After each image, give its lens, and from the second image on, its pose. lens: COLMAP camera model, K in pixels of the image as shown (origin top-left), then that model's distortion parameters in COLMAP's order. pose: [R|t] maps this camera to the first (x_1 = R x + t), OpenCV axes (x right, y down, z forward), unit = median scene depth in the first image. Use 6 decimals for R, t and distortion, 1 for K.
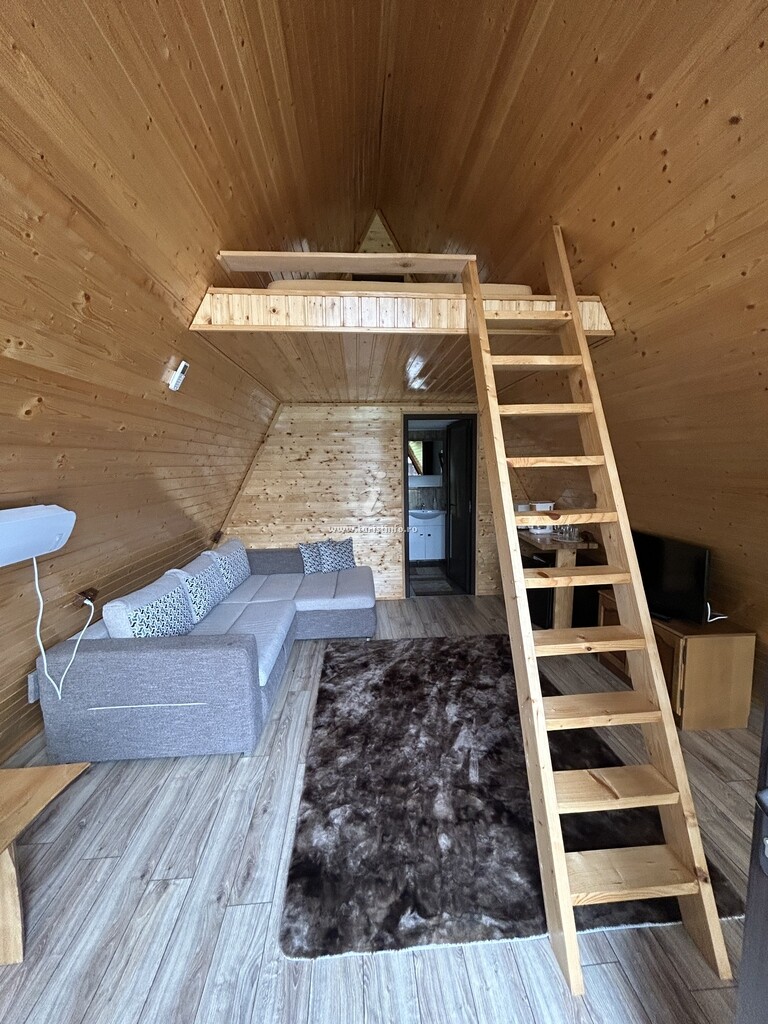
lens RADIAL K [[410.4, 0, 382.2], [0, 410.4, 508.7], [0, 0, 1]] dist [-0.005060, -0.000416]
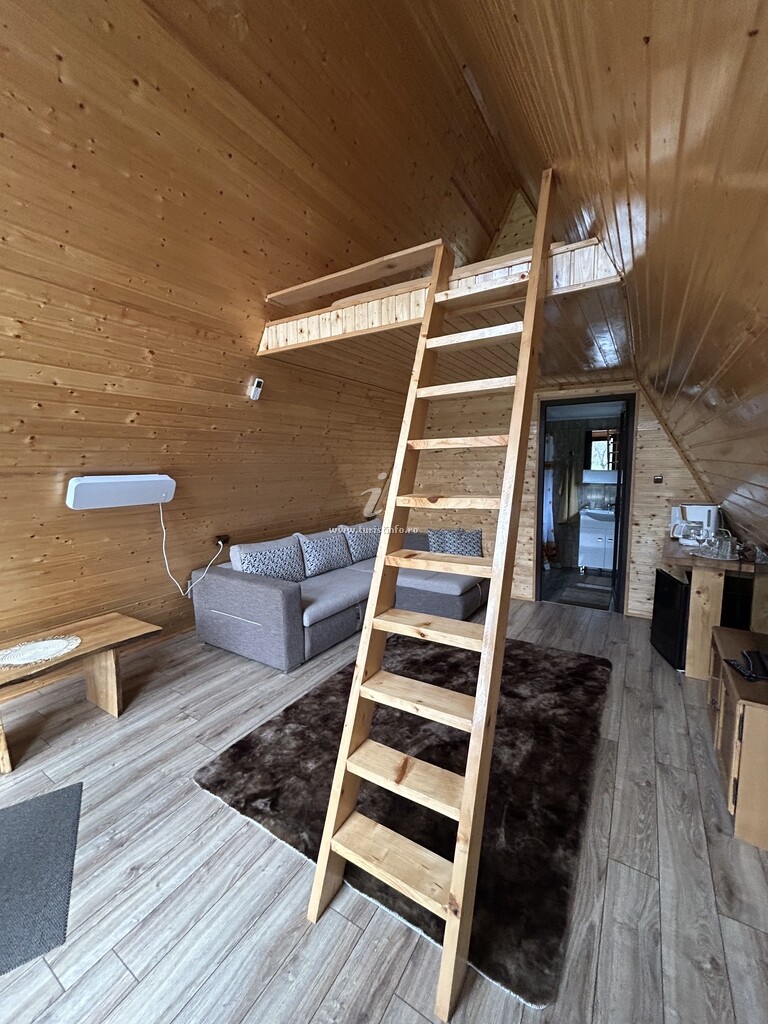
lens RADIAL K [[410.4, 0, 382.2], [0, 410.4, 508.7], [0, 0, 1]] dist [-0.005060, -0.000416]
pose [[0.807967, 0.069730, -0.585087, 0.809598], [-0.065248, 0.997454, 0.028772, 0.020206], [0.585604, 0.014929, 0.810460, 0.129546]]
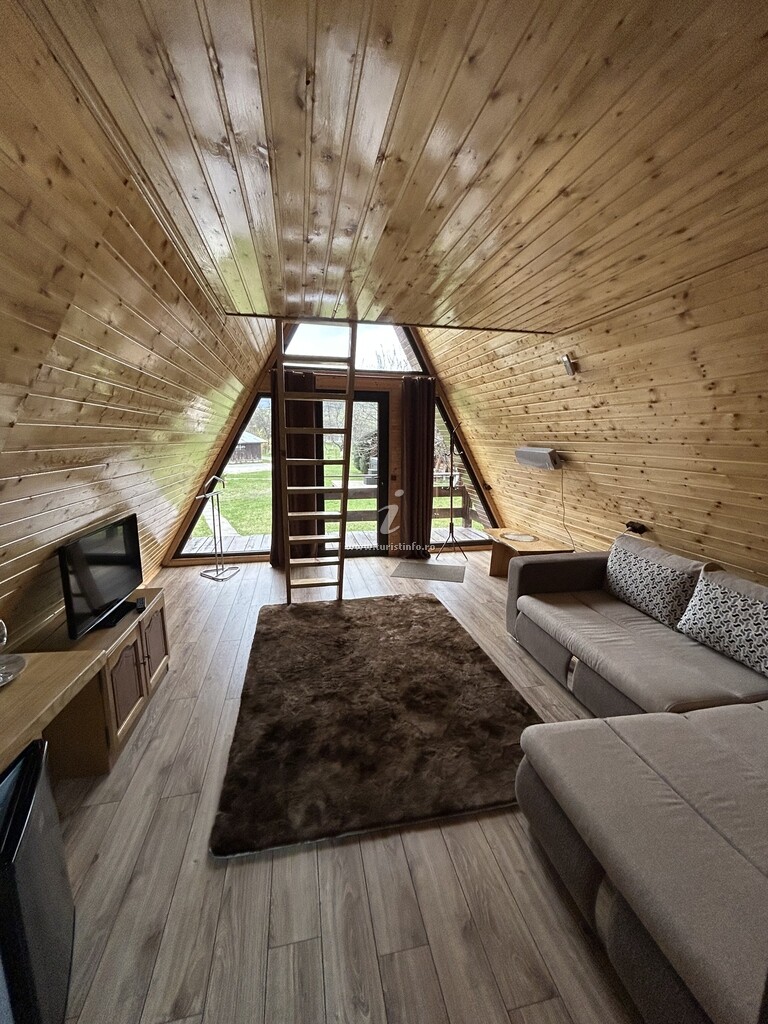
lens RADIAL K [[410.4, 0, 382.2], [0, 410.4, 508.7], [0, 0, 1]] dist [-0.005060, -0.000416]
pose [[-0.990429, 0.039782, -0.132169, 0.361960], [0.001126, 0.959861, 0.280473, -0.278836], [0.138021, 0.277640, -0.950719, 2.681132]]
